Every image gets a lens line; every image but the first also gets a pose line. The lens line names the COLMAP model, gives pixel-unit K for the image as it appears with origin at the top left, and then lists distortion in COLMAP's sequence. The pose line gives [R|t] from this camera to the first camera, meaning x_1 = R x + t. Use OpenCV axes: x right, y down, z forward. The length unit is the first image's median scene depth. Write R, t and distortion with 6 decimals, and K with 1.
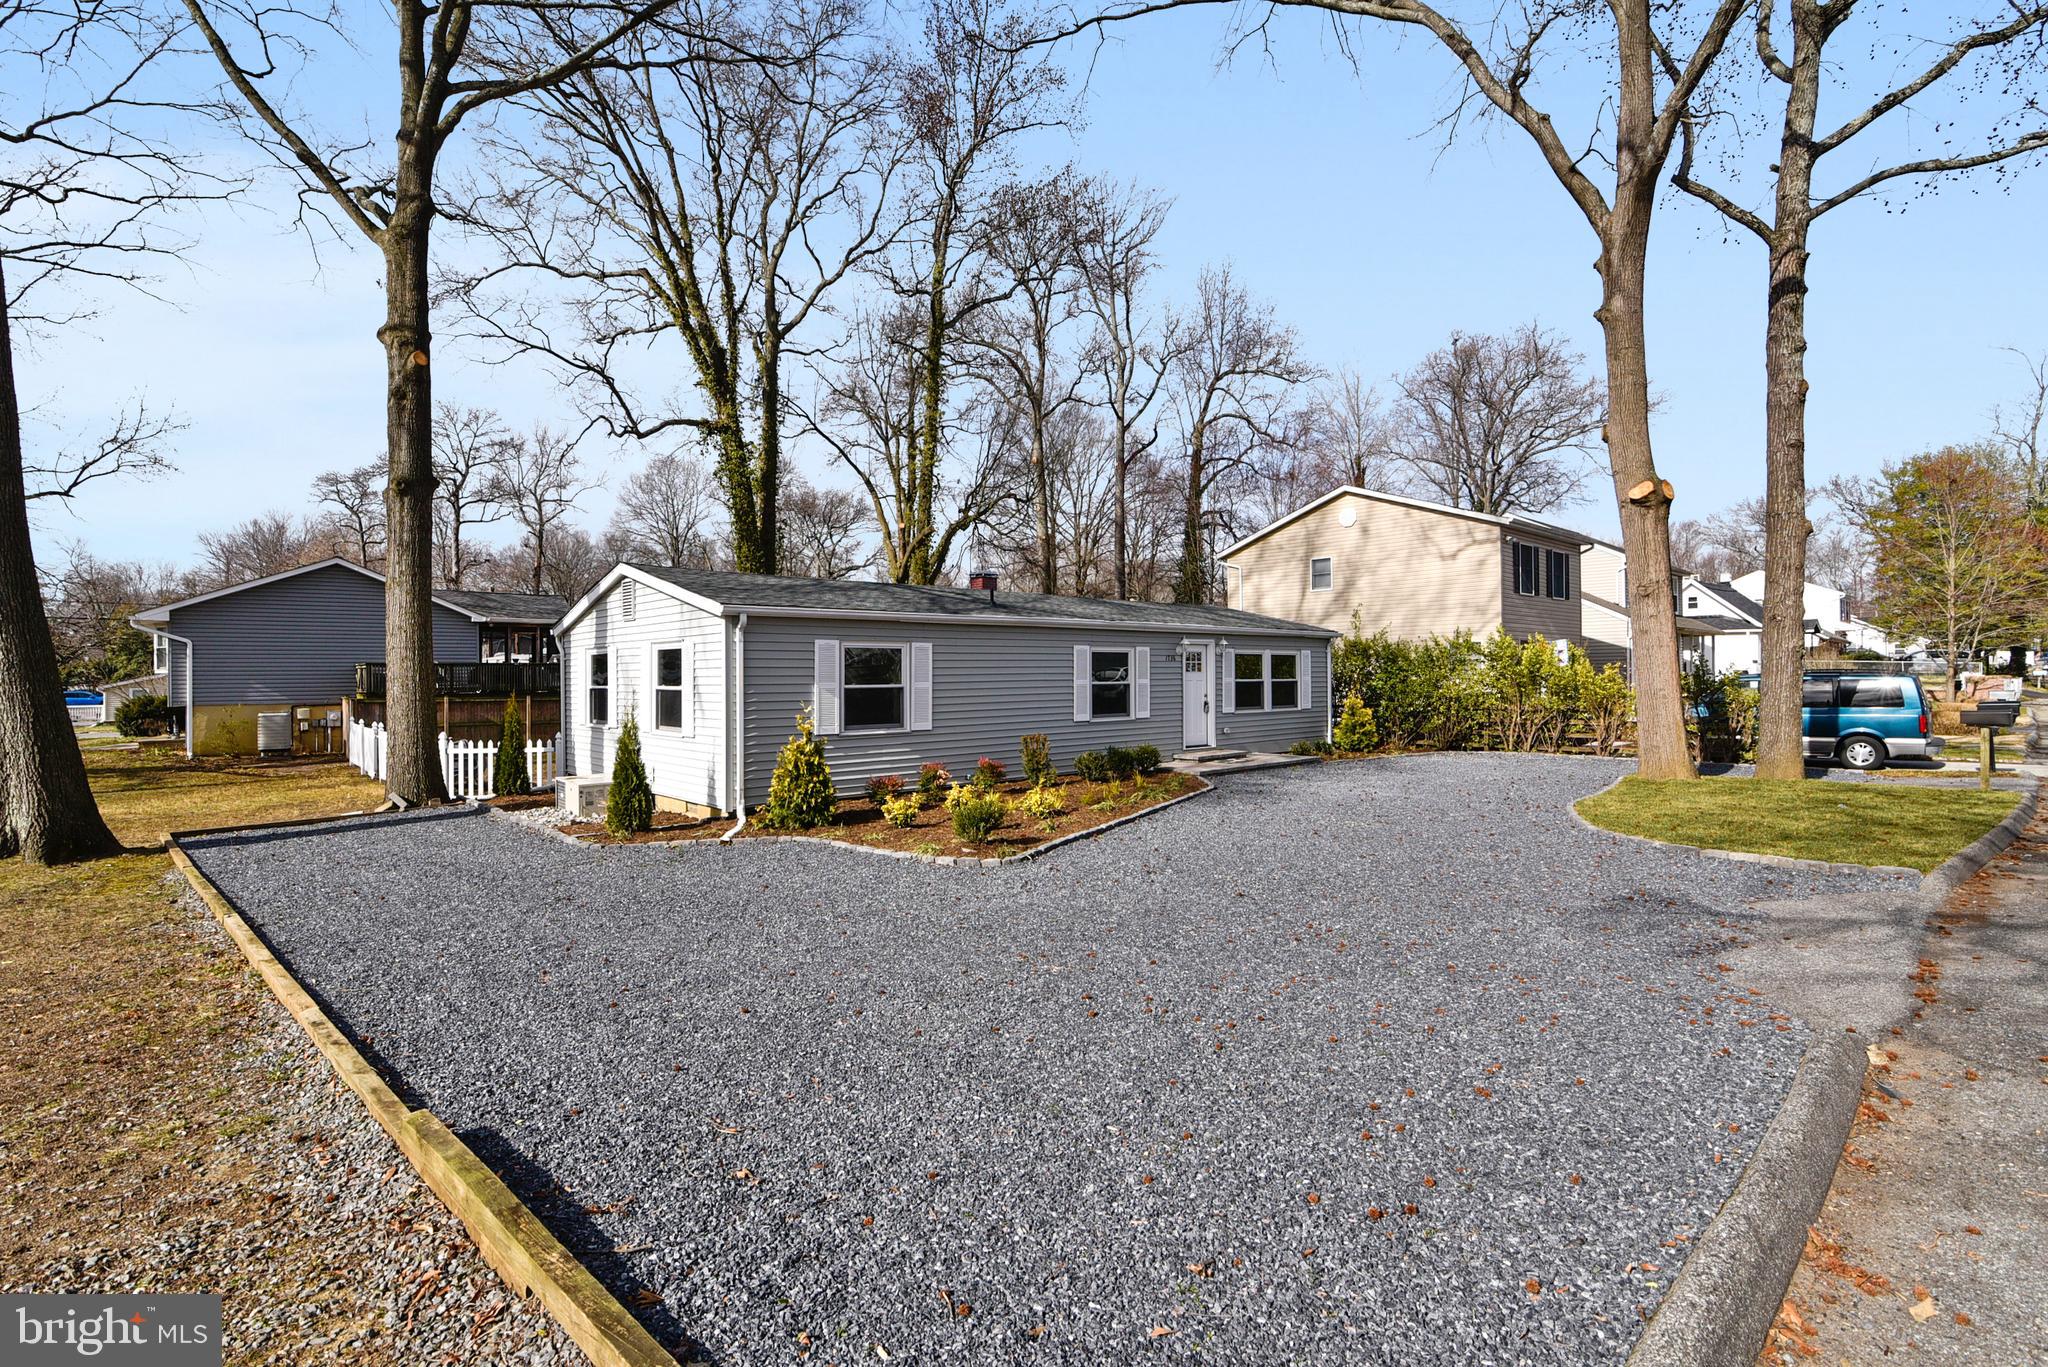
lens RADIAL K [[947.6, 0, 1029.0], [0, 947.6, 669.7], [0, 0, 1]] dist [-0.020738, 0.000022]
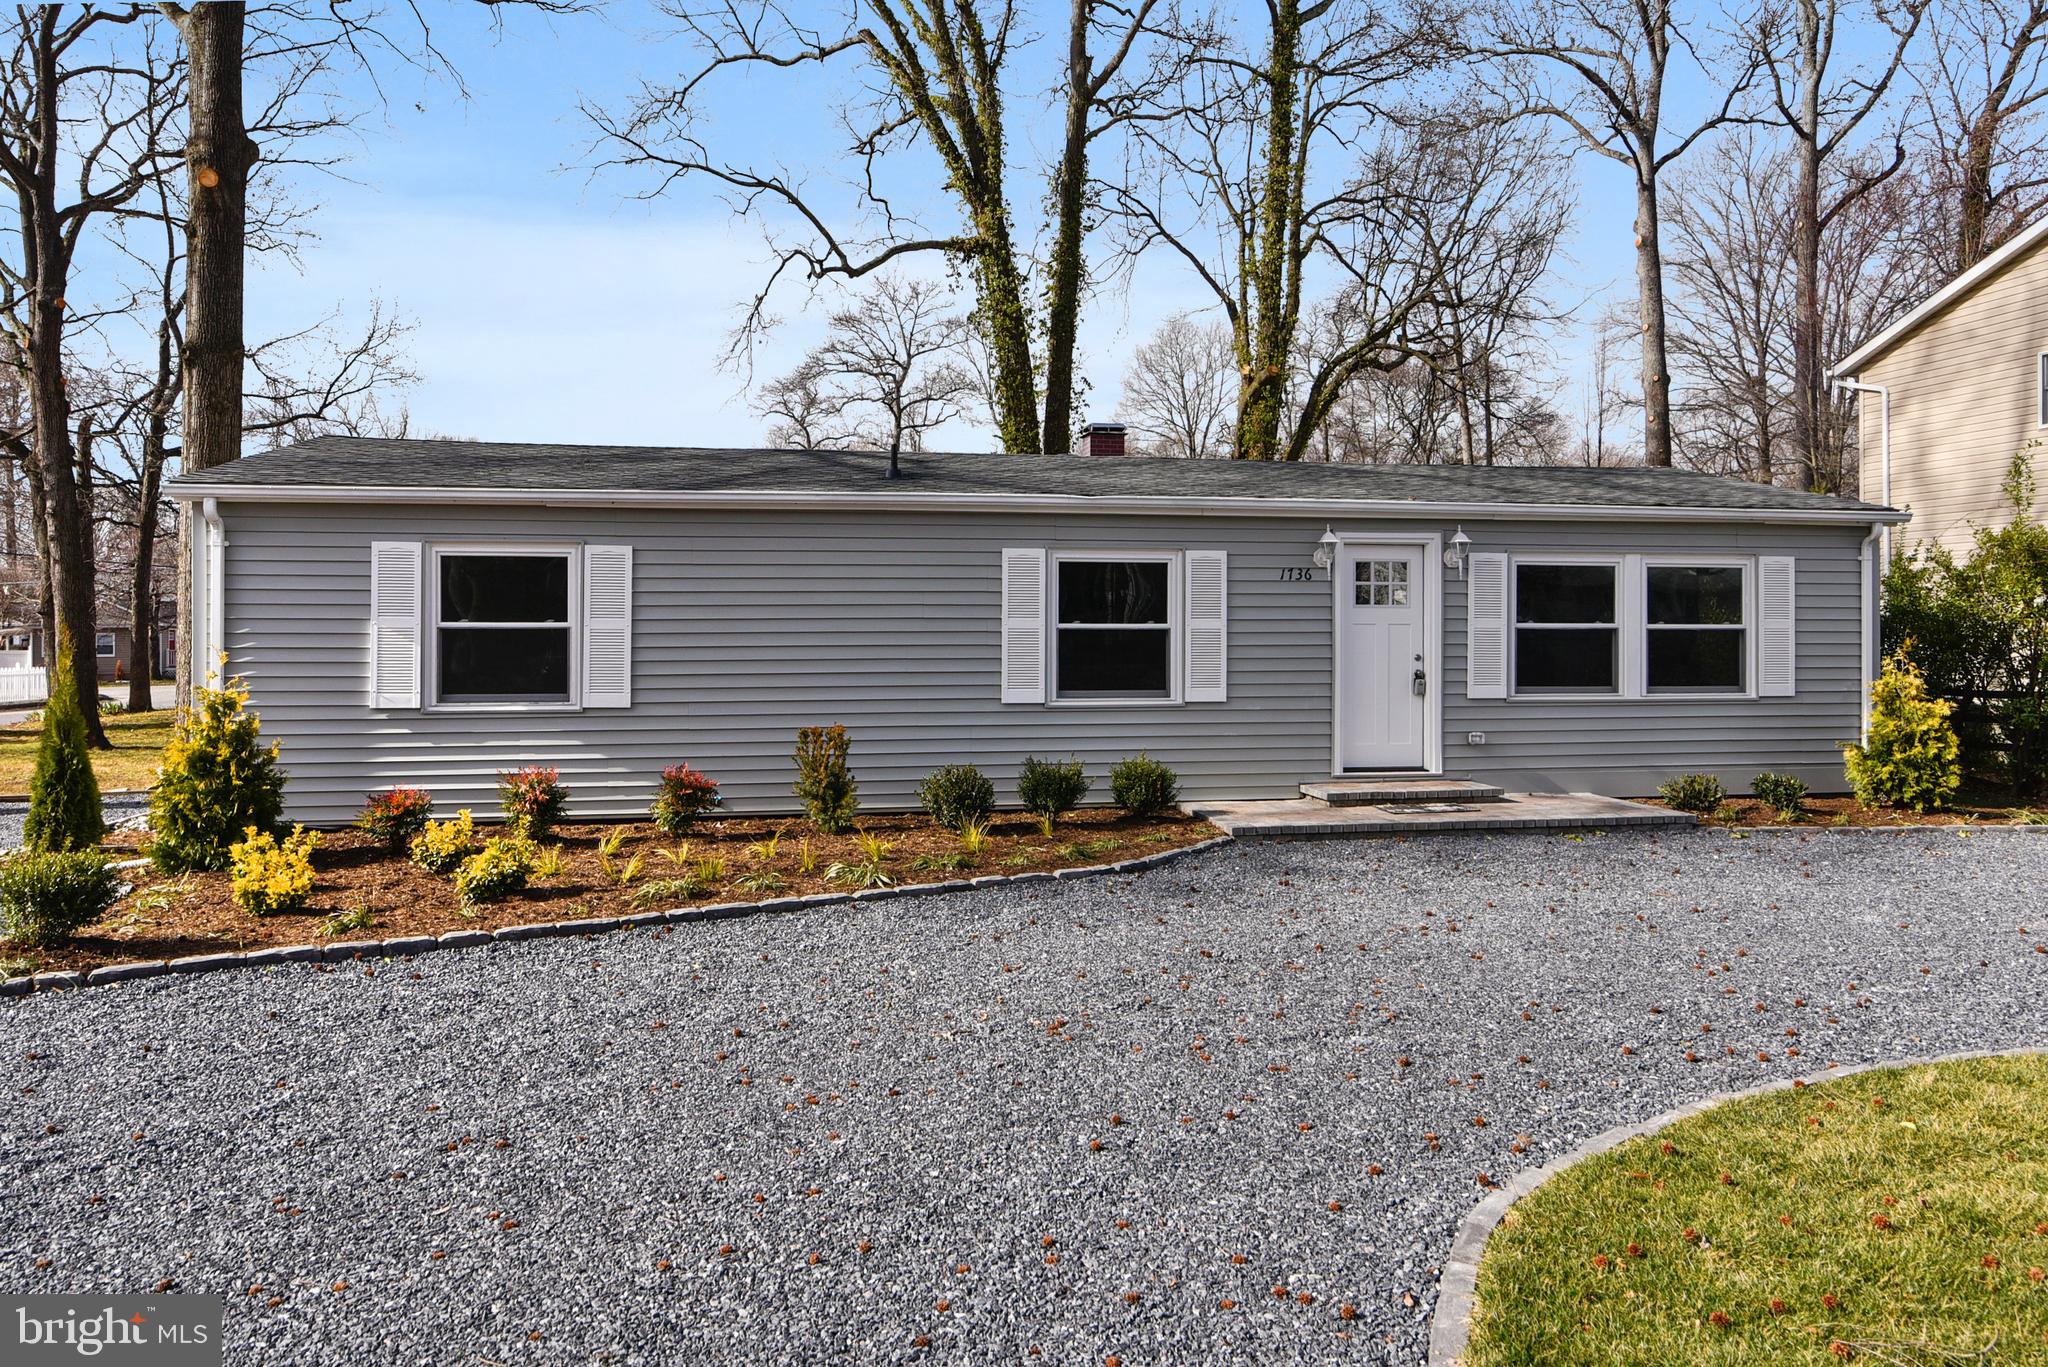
lens RADIAL K [[1370.5, 0, 1026.1], [0, 1370.5, 622.3], [0, 0, 1]] dist [-0.006506, 0.000052]
pose [[0.844827, 0.003504, -0.535029, 0.270442], [-0.003072, 0.999994, 0.001698, 0.006996], [0.535031, 0.000209, 0.844832, 0.253747]]
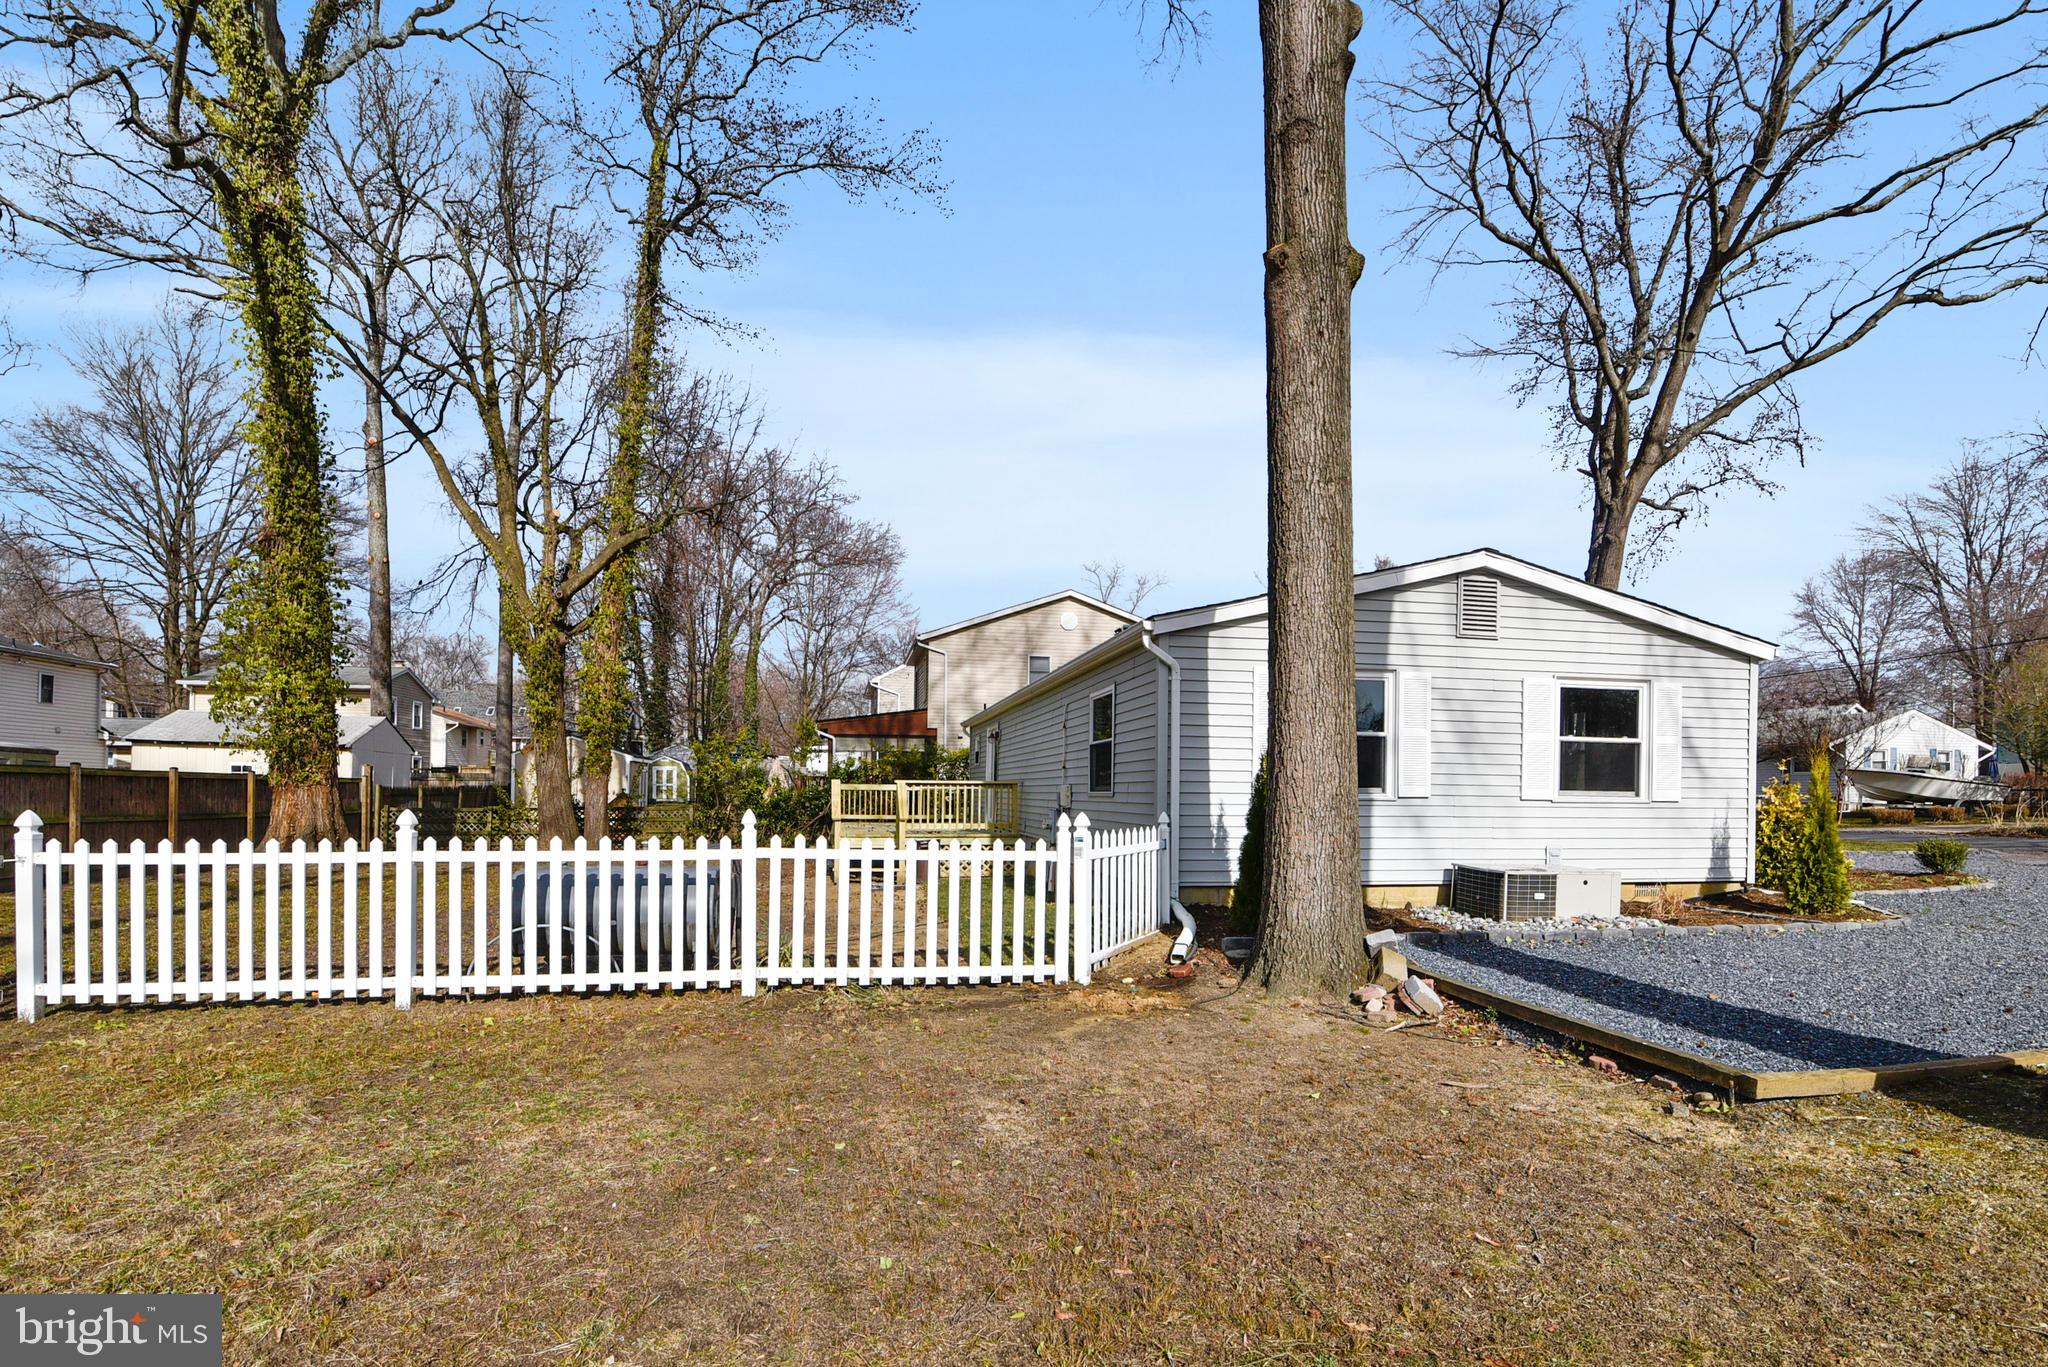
lens RADIAL K [[962.5, 0, 1019.4], [0, 962.5, 798.2], [0, 0, 1]] dist [-0.015162, 0.000142]
pose [[0.529568, 0.008037, 0.848230, -0.661844], [-0.020601, 0.999782, 0.003389, 0.038026], [-0.848017, -0.019269, 0.529618, 0.509828]]
